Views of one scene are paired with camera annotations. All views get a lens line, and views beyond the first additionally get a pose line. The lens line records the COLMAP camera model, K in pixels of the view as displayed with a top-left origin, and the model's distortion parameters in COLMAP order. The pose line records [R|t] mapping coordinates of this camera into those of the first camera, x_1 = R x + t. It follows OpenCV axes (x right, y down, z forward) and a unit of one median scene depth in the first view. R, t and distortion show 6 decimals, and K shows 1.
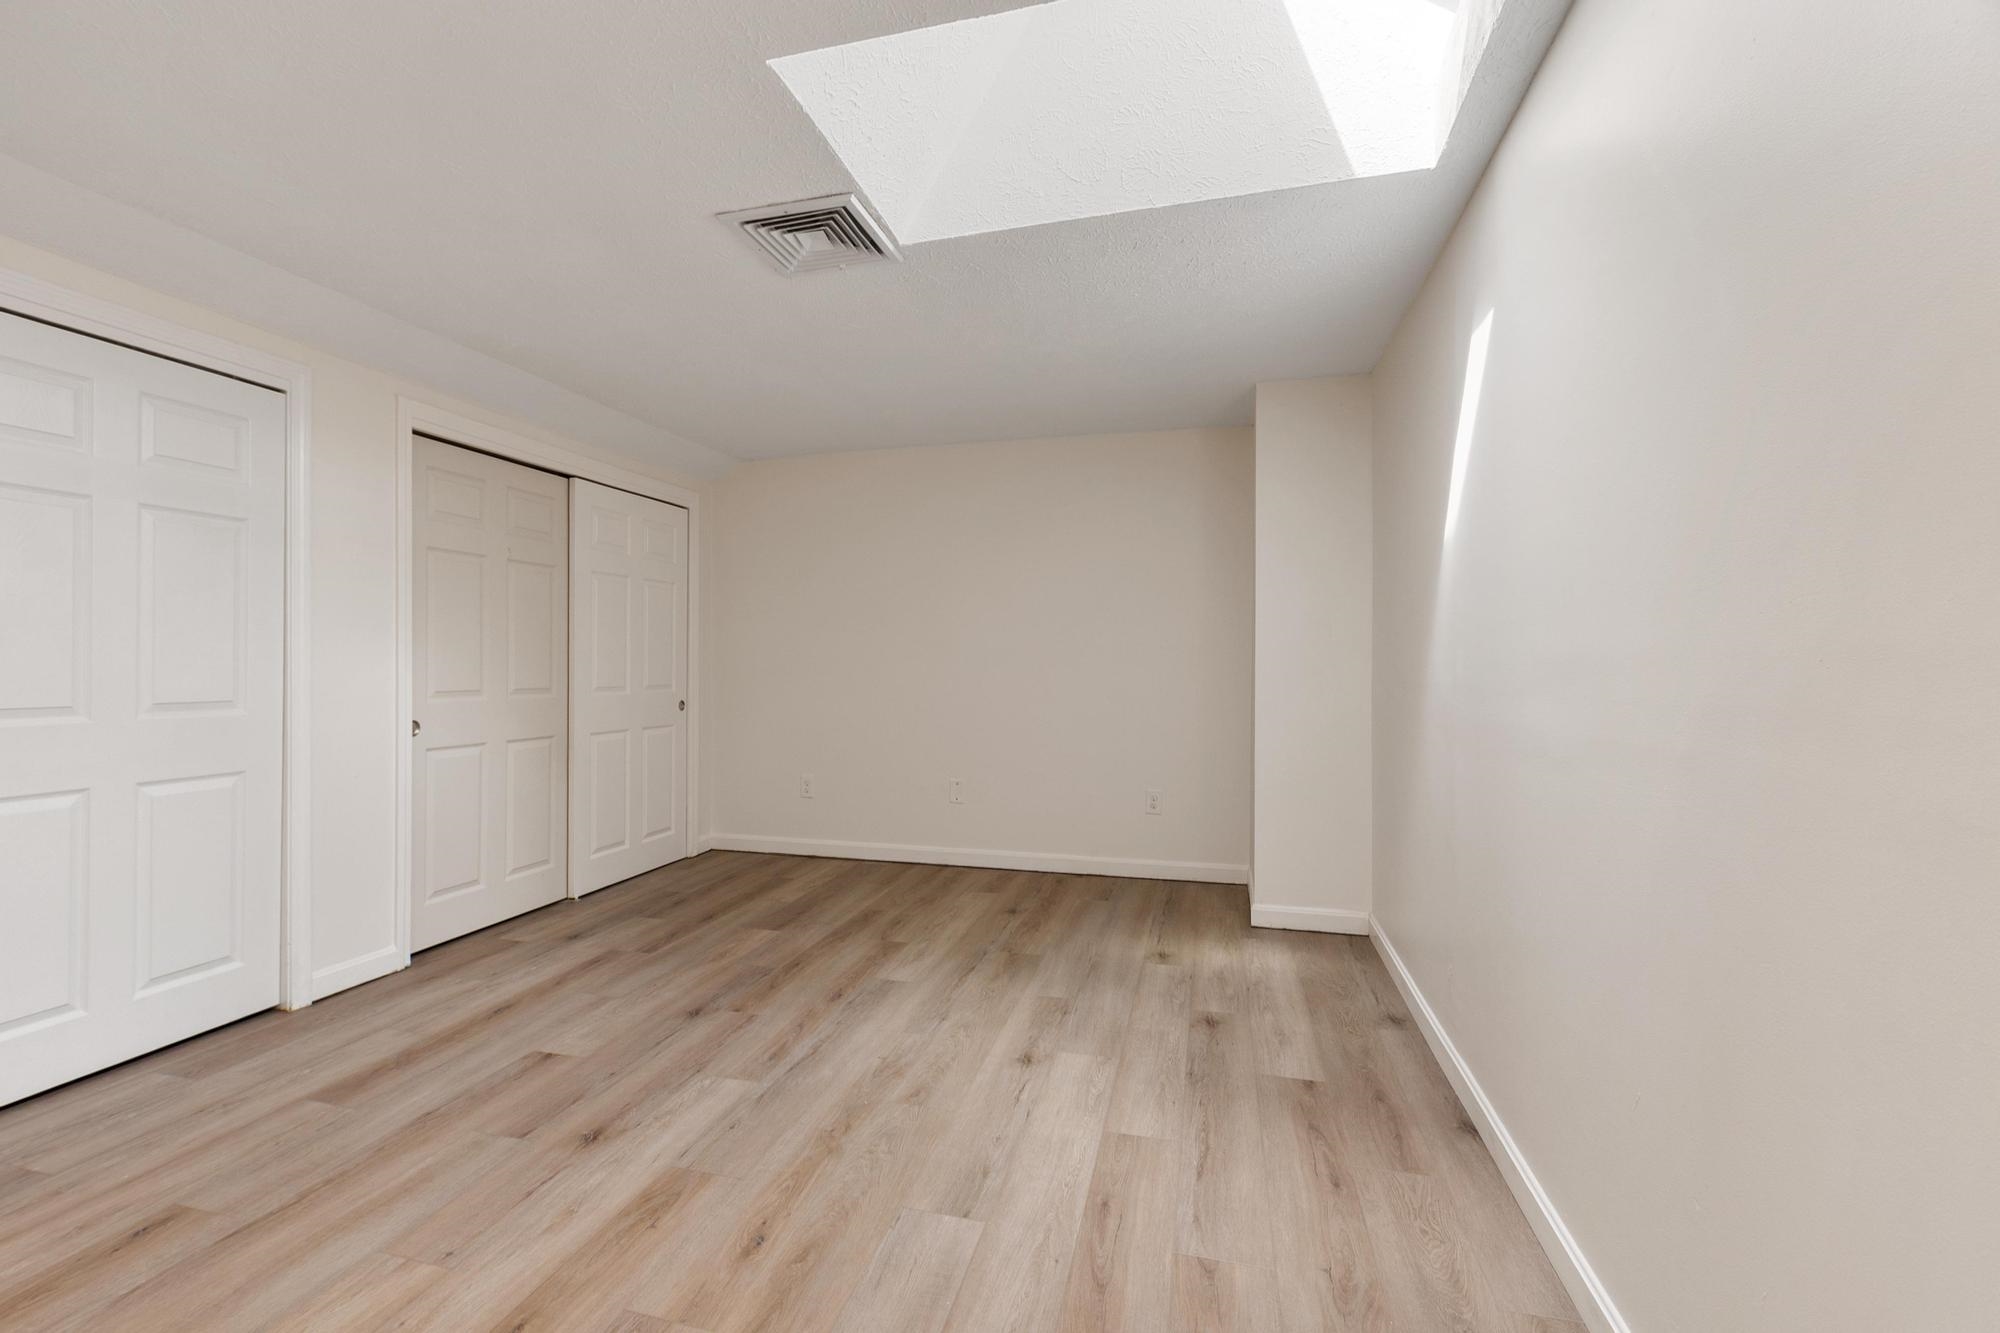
lens RADIAL K [[874.3, 0, 958.0], [0, 874.3, 685.8], [0, 0, 1]] dist [0.000308, -0.000496]
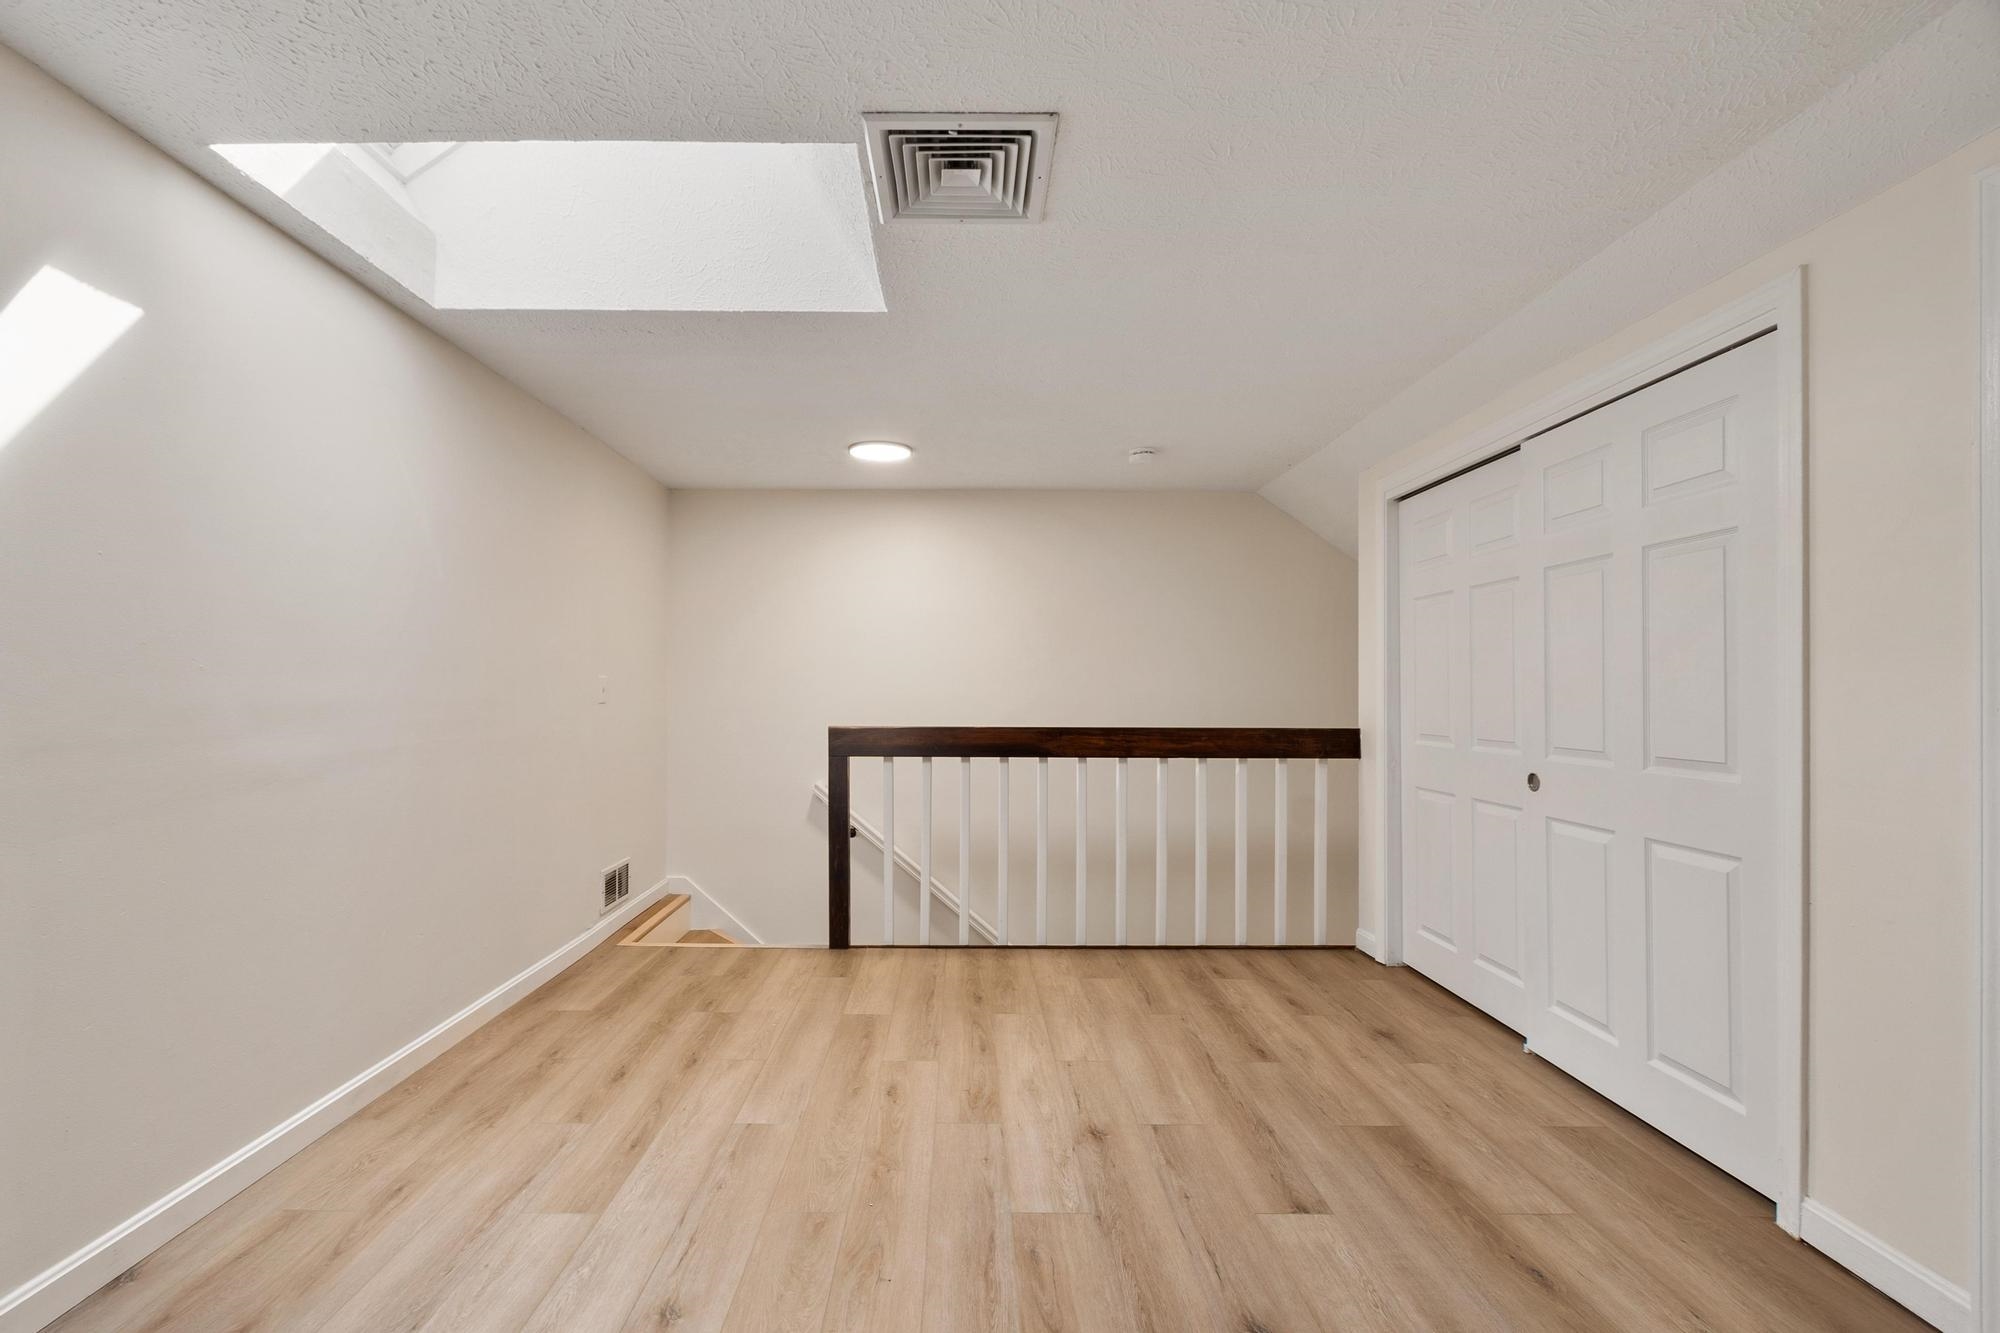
lens RADIAL K [[874.3, 0, 958.0], [0, 874.3, 685.8], [0, 0, 1]] dist [0.000308, -0.000496]
pose [[-0.962311, -0.008001, -0.271835, 0.057318], [-0.012451, 0.999815, 0.014651, -0.067250], [0.271667, 0.017483, -0.962232, 1.936271]]
